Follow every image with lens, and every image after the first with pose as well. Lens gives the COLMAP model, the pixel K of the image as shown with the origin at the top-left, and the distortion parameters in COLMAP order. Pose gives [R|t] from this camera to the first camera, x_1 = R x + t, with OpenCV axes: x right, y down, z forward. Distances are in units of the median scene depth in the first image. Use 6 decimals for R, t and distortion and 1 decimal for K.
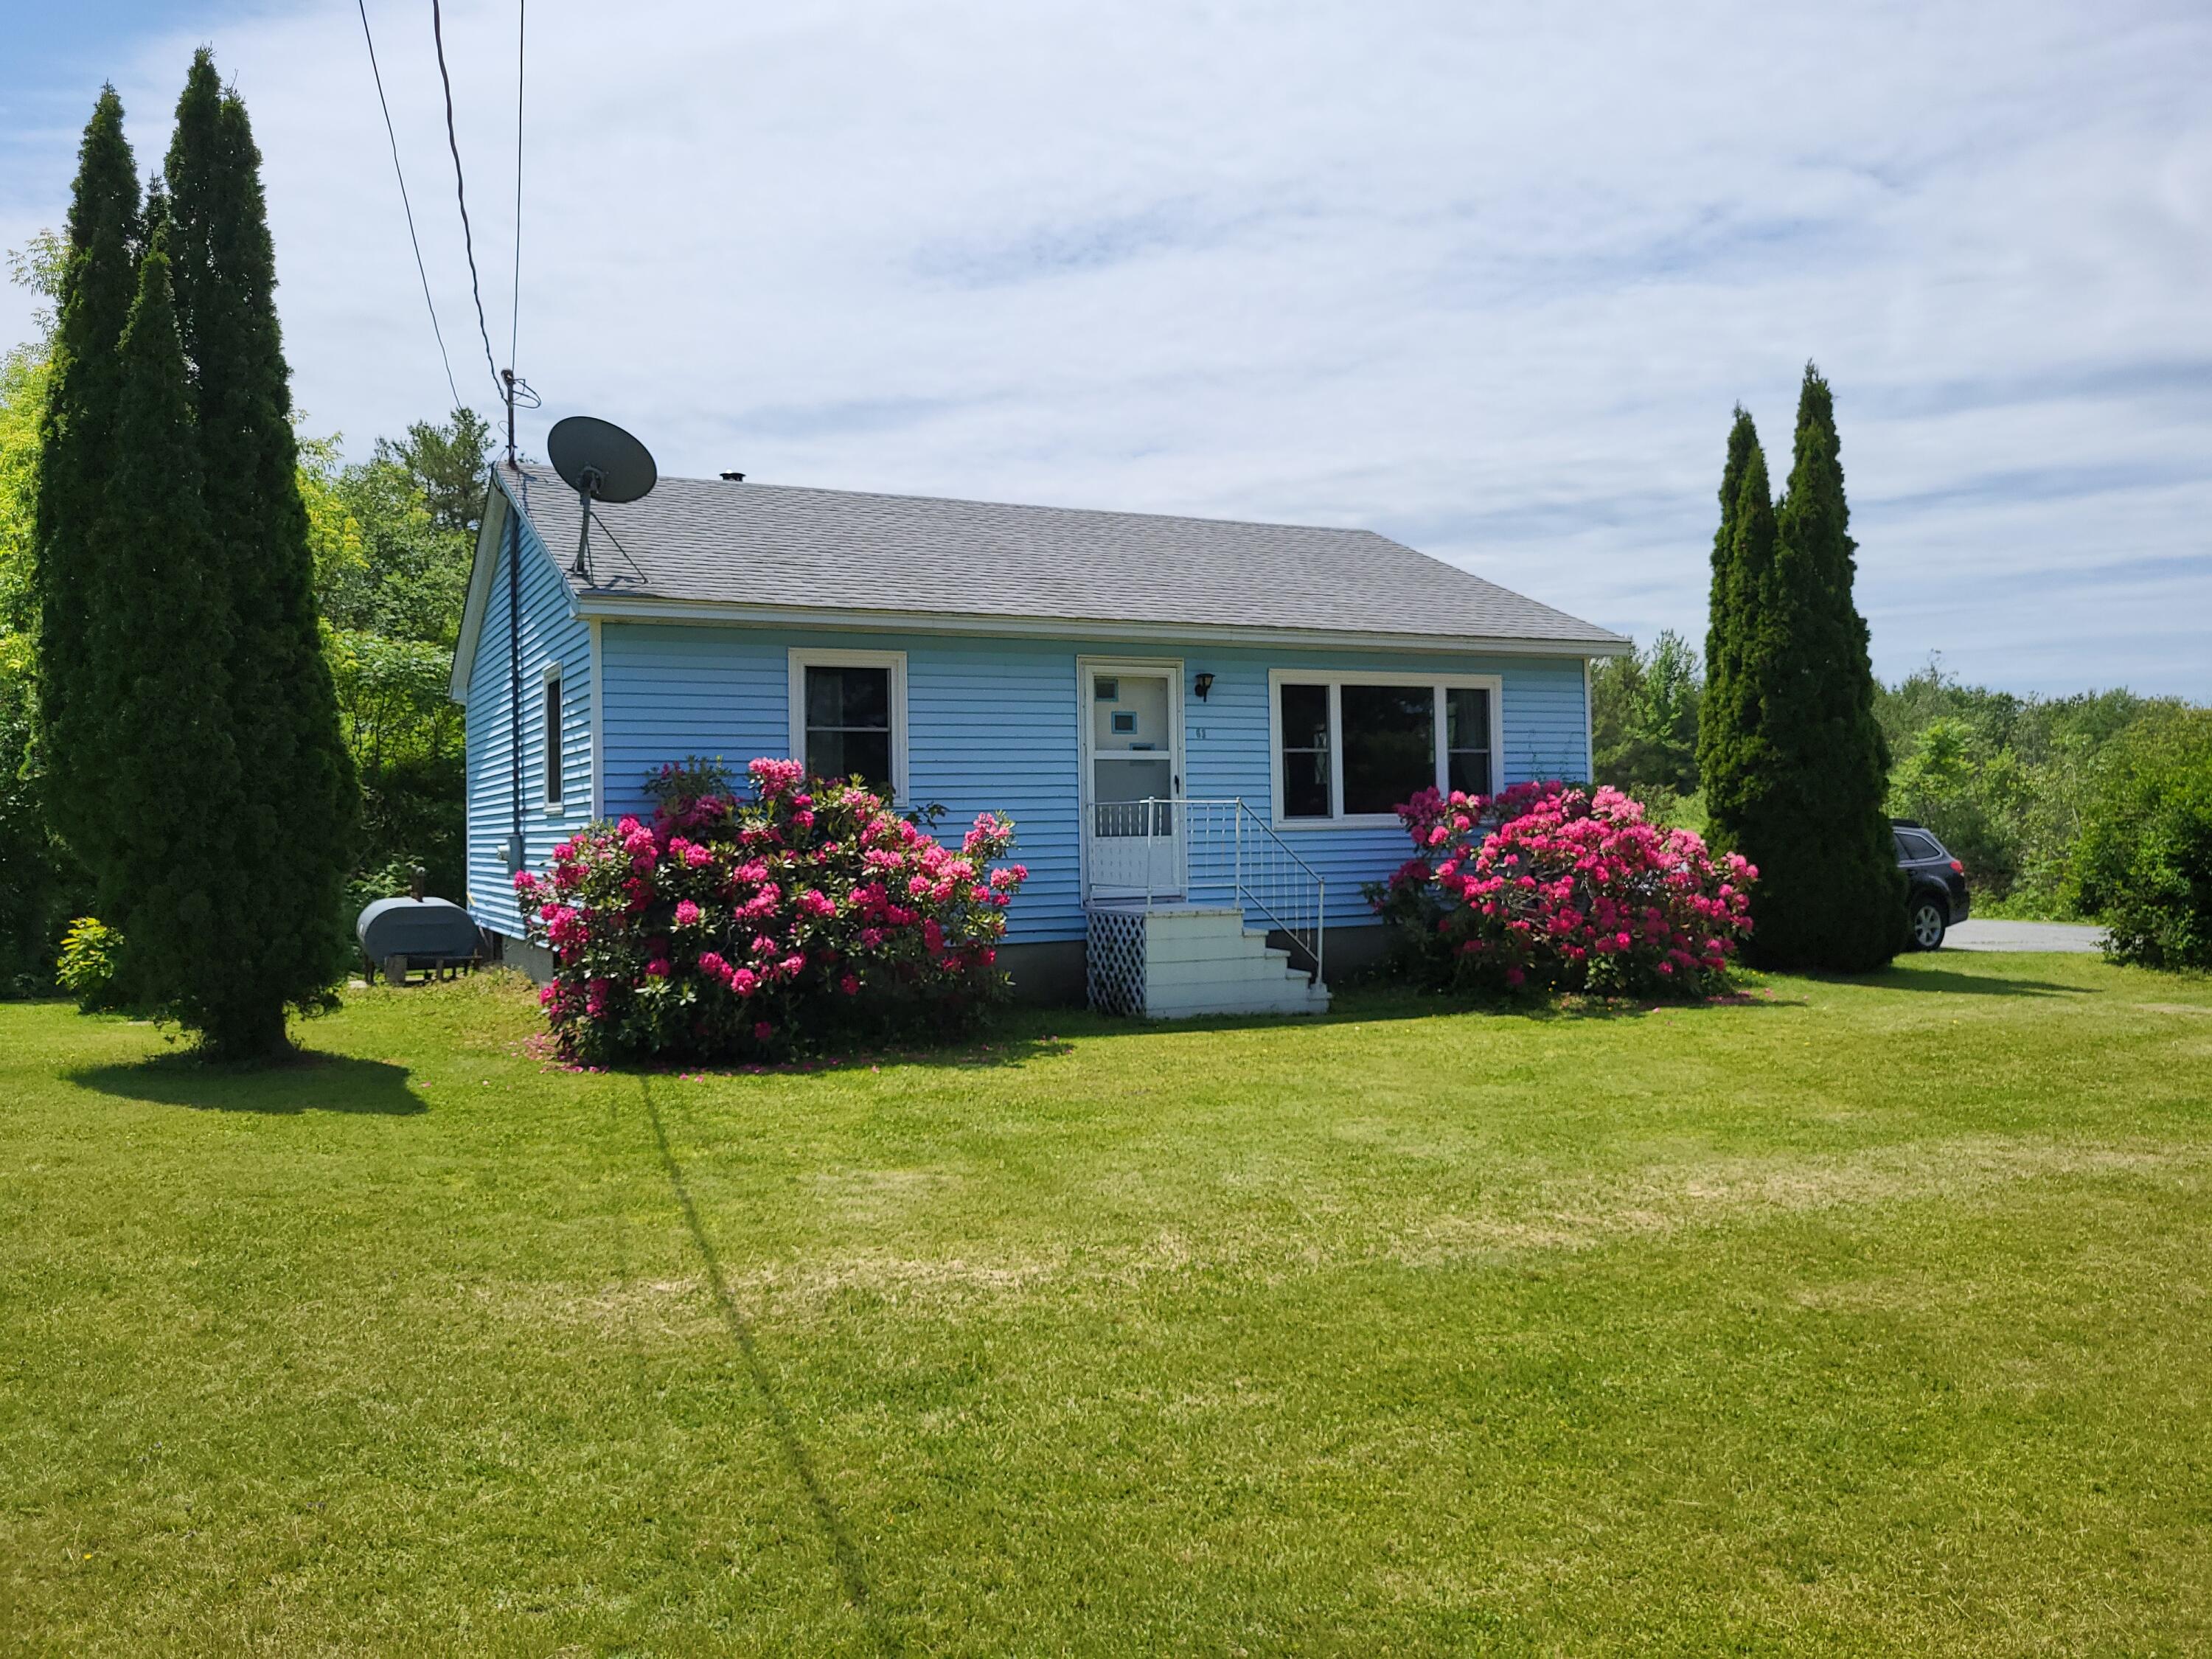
lens RADIAL K [[1679.7, 0, 1094.7], [0, 1679.7, 825.7], [0, 0, 1]] dist [0.039760, -0.029852]
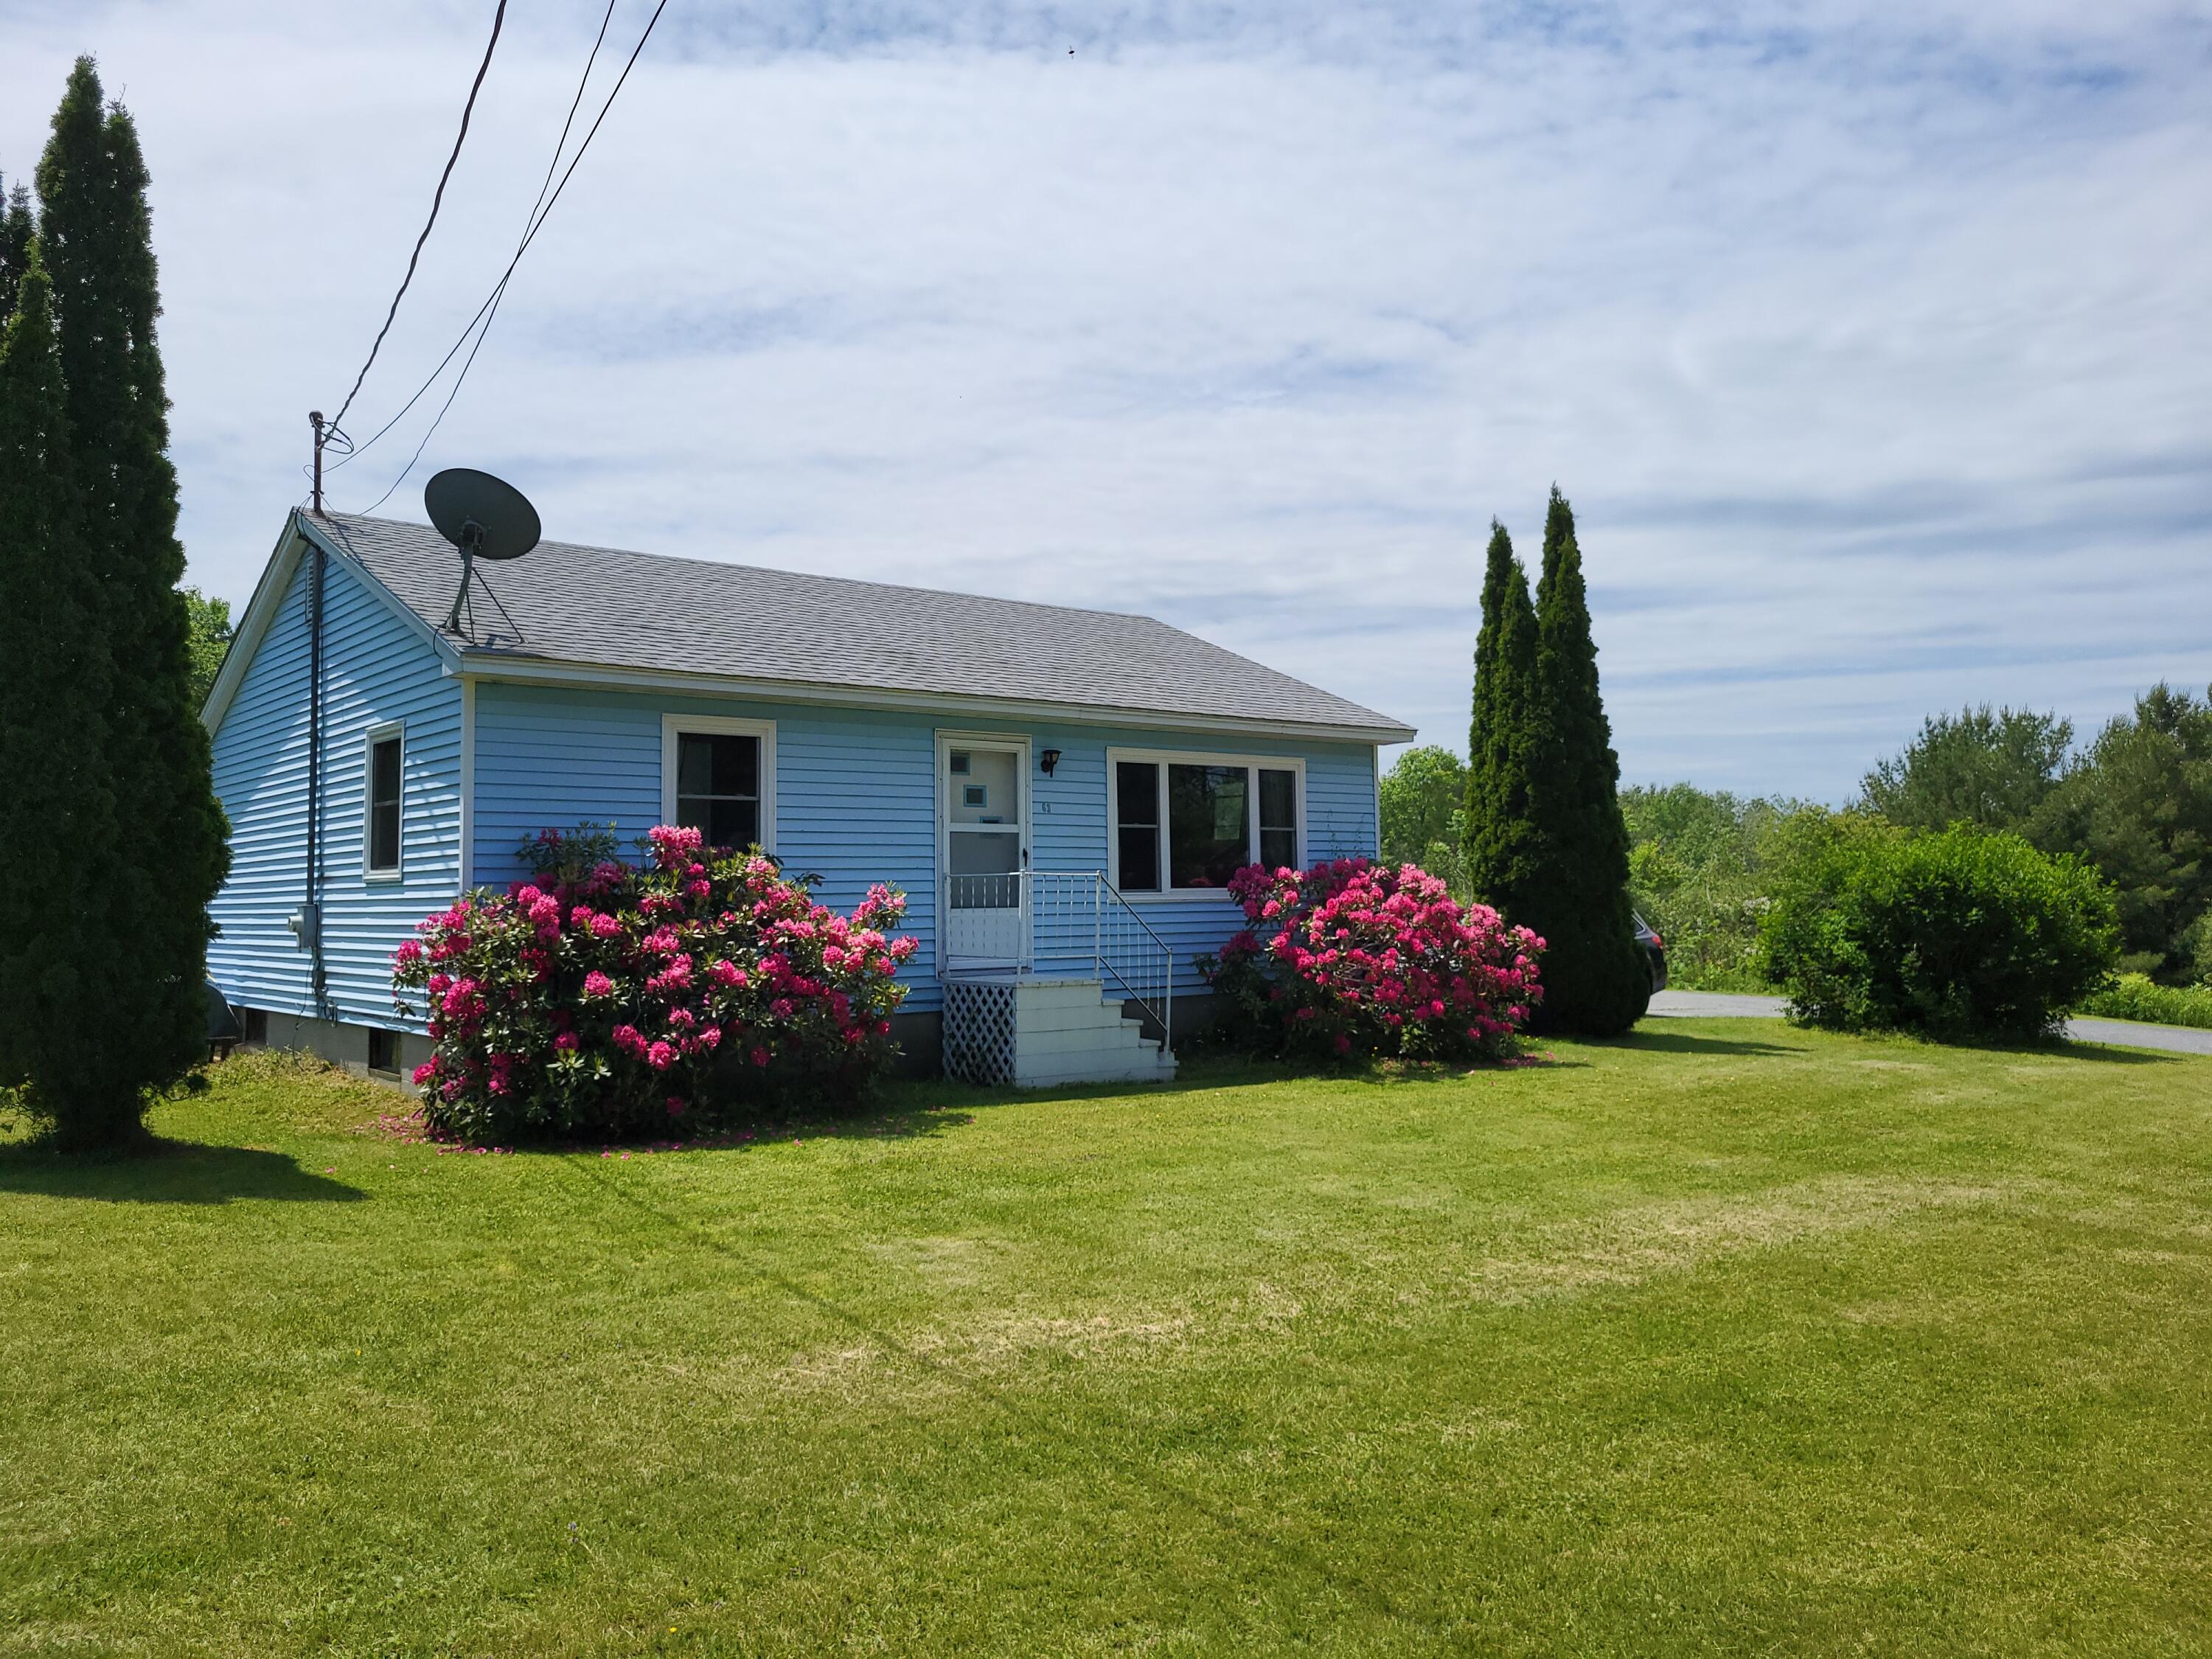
lens RADIAL K [[1674.1, 0, 1104.6], [0, 1674.1, 813.2], [0, 0, 1]] dist [0.033960, -0.008206]
pose [[0.978175, 0.016915, 0.207093, -0.119704], [-0.006035, 0.998573, -0.053052, 0.002400], [-0.207695, 0.050645, 0.976882, -0.005505]]
